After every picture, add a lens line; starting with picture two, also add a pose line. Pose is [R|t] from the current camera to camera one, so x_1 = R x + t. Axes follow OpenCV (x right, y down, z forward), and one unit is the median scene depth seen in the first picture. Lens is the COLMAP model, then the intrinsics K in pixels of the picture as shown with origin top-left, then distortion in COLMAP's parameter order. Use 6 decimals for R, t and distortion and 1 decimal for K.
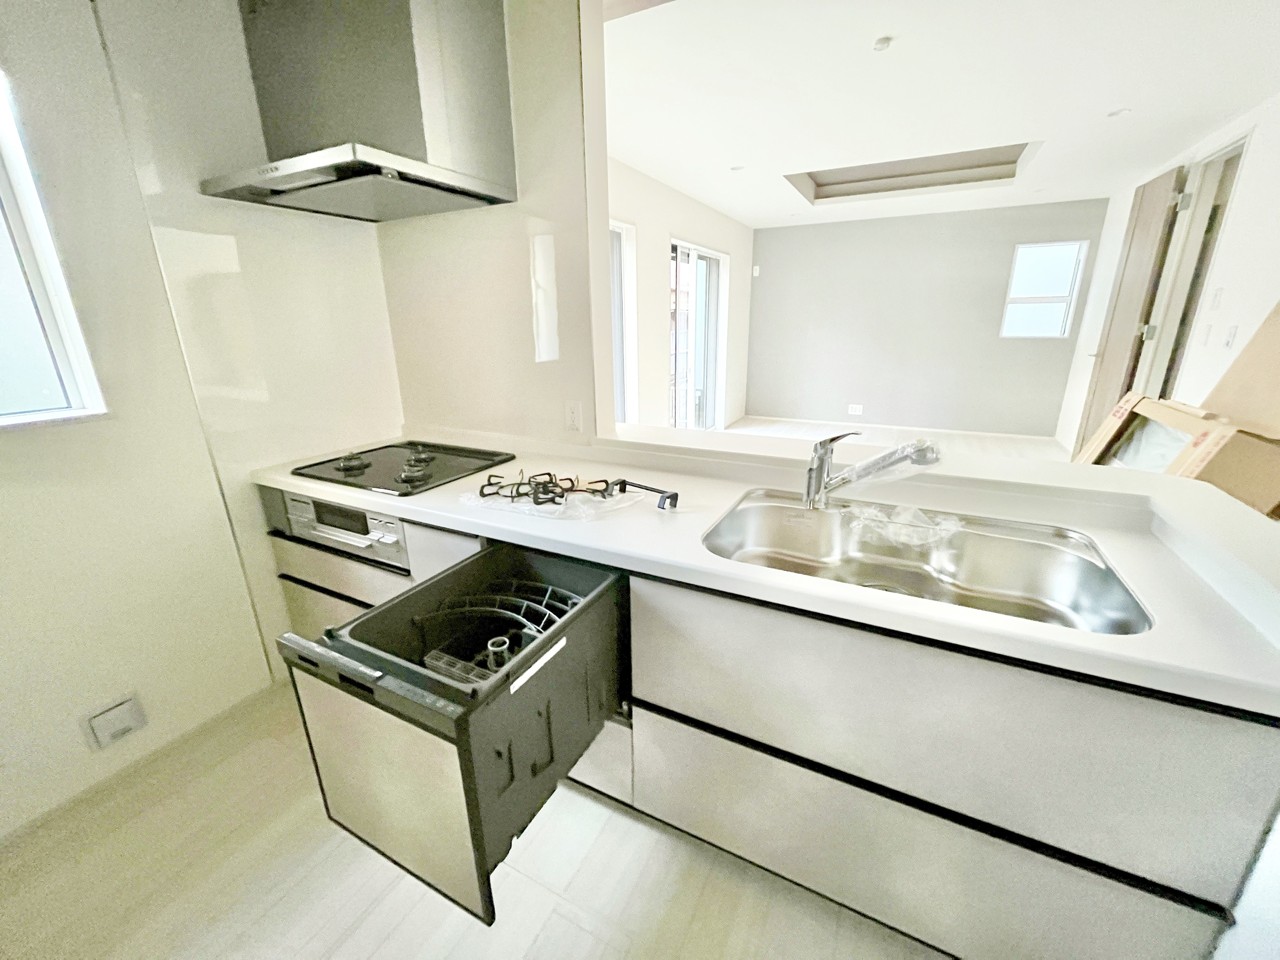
lens RADIAL K [[517.7, 0, 643.4], [0, 517.7, 482.4], [0, 0, 1]] dist [-0.002178, -0.000633]
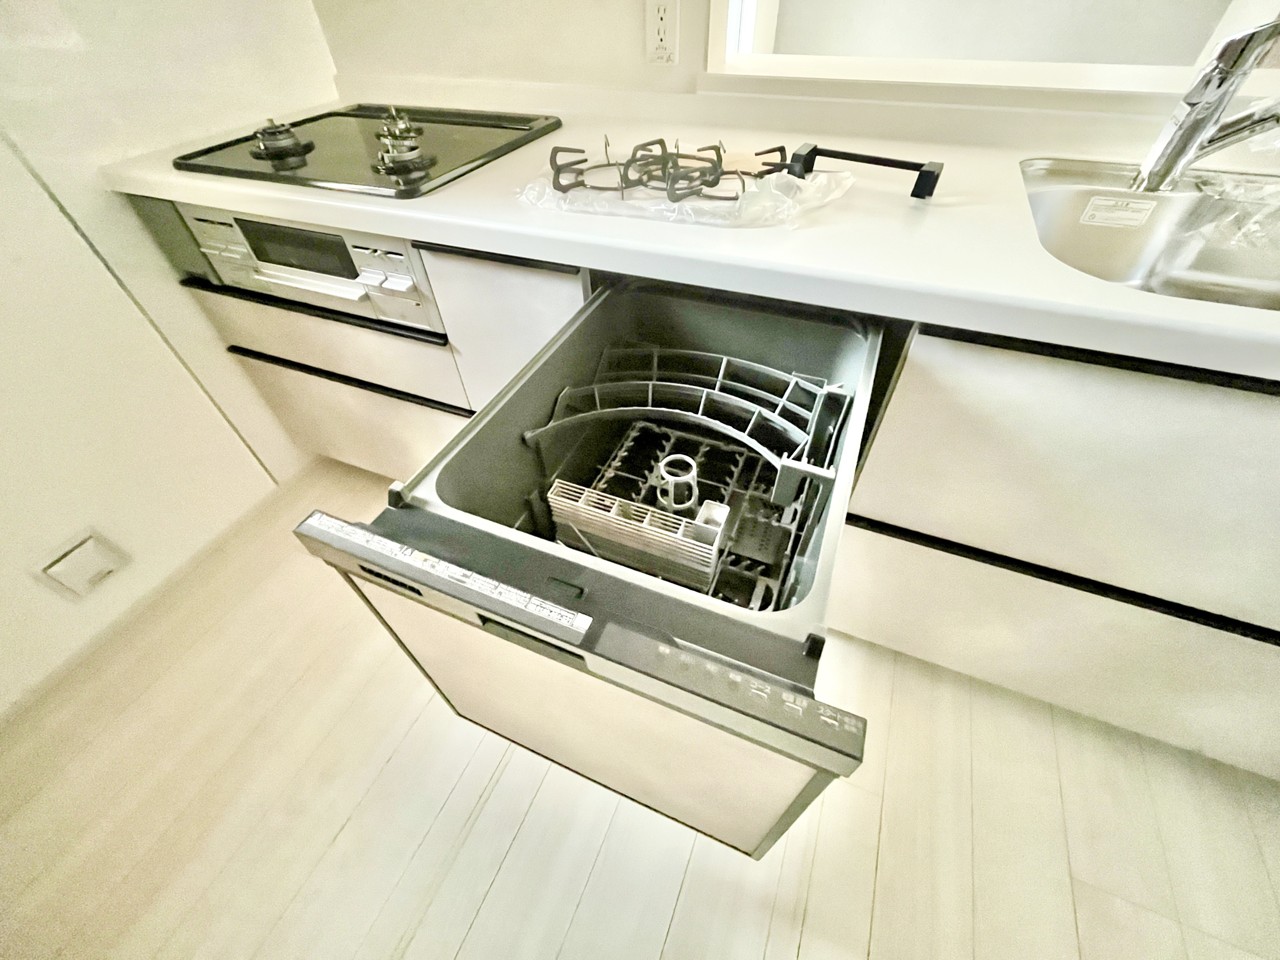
lens RADIAL K [[517.7, 0, 643.4], [0, 517.7, 482.4], [0, 0, 1]] dist [-0.002178, -0.000633]
pose [[0.997245, -0.062684, 0.039658, -0.249665], [0.035972, 0.876269, 0.480478, 0.035620], [-0.064869, -0.477727, 0.876110, 0.358939]]
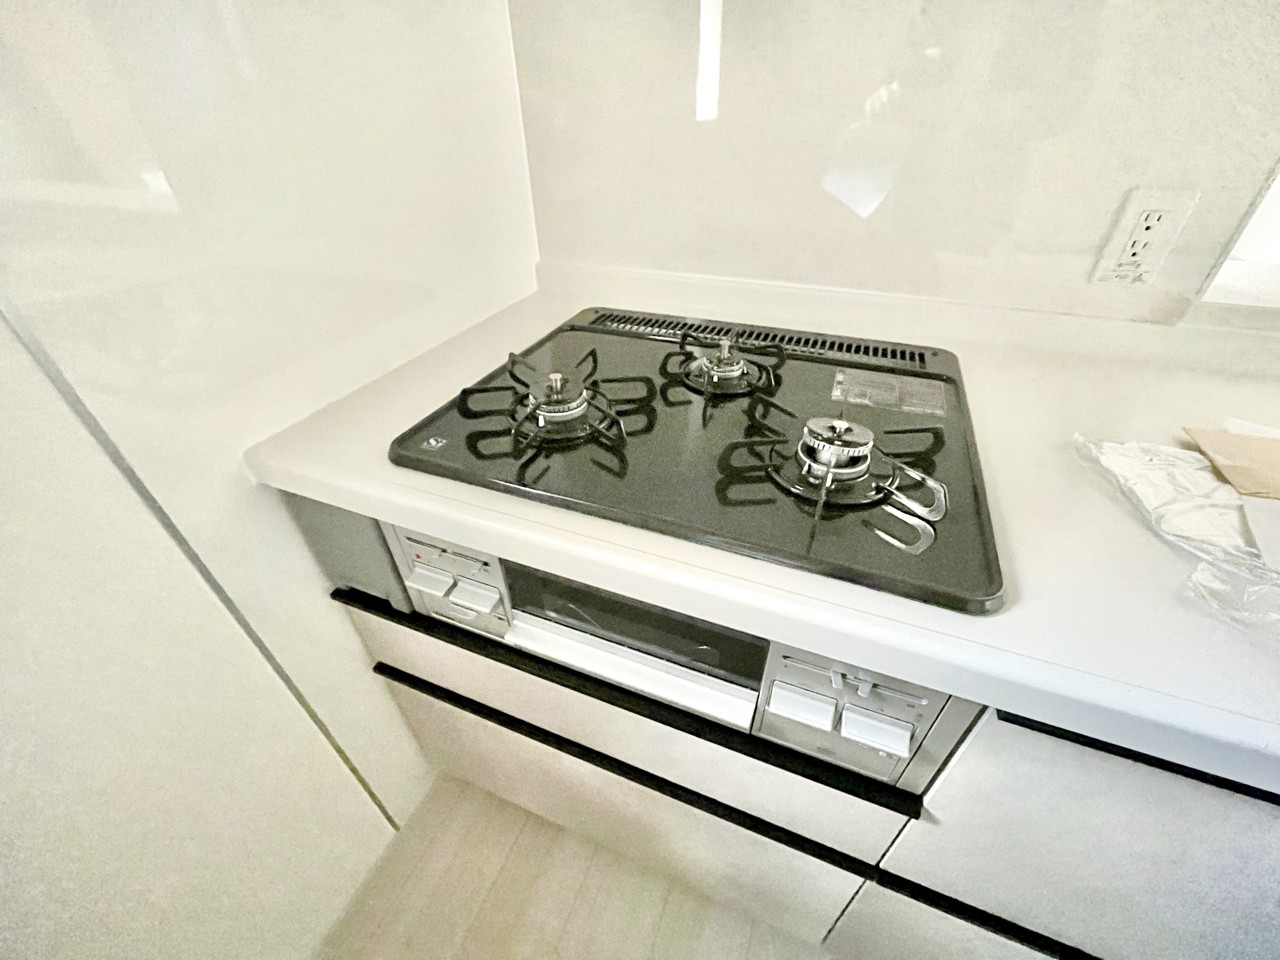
lens RADIAL K [[517.7, 0, 643.4], [0, 517.7, 482.4], [0, 0, 1]] dist [-0.002178, -0.000633]
pose [[0.995700, -0.059004, 0.071421, -0.621822], [0.032351, 0.943863, 0.328750, -0.117766], [-0.086809, -0.325026, 0.941712, 0.772775]]
